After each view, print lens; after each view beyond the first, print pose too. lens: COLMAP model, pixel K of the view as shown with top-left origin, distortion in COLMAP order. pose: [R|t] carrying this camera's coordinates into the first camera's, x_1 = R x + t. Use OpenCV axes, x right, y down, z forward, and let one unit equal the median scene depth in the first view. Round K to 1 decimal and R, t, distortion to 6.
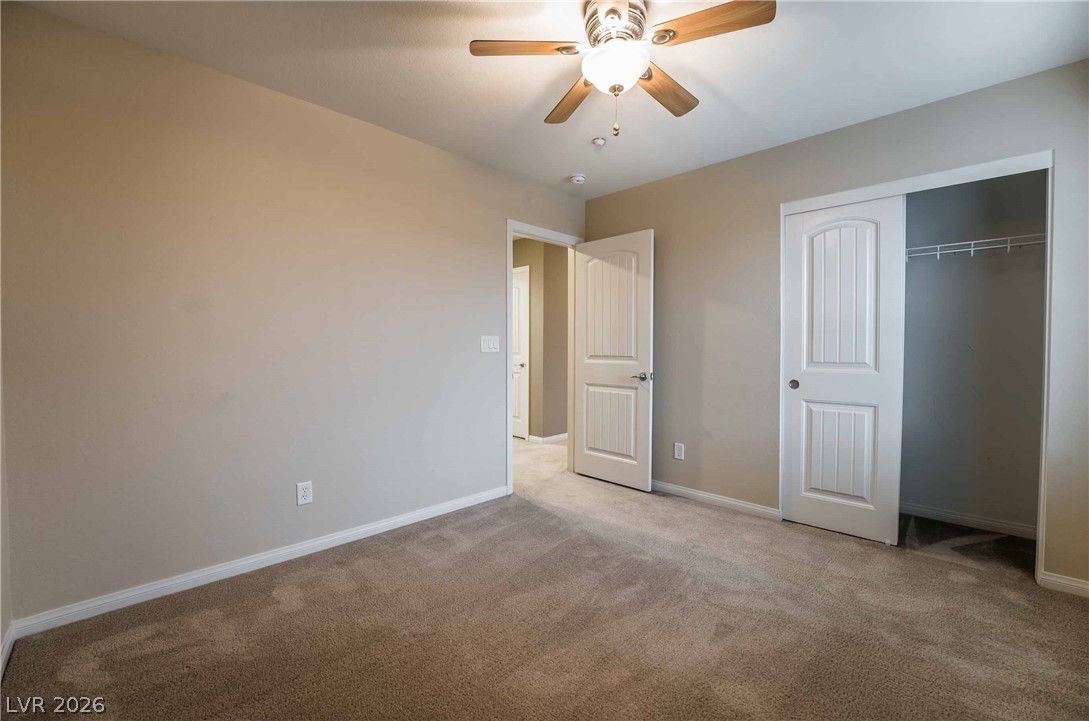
lens RADIAL K [[450.0, 0, 552.2], [0, 450.0, 358.2], [0, 0, 1]] dist [-0.020770, 0.000026]
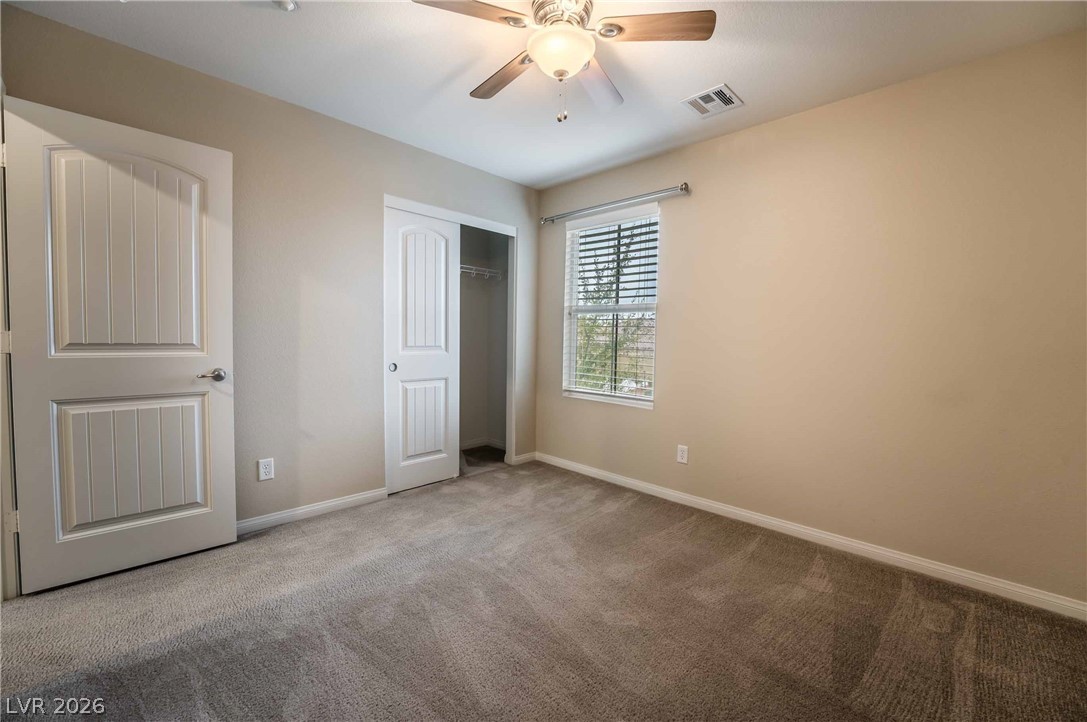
lens RADIAL K [[449.2, 0, 544.0], [0, 449.2, 356.8], [0, 0, 1]] dist [-0.020770, 0.000026]
pose [[-0.010829, -0.049487, 0.998716, -0.553134], [-0.000247, 0.998775, 0.049487, -0.021036], [-0.999941, 0.000289, -0.010828, 0.659348]]
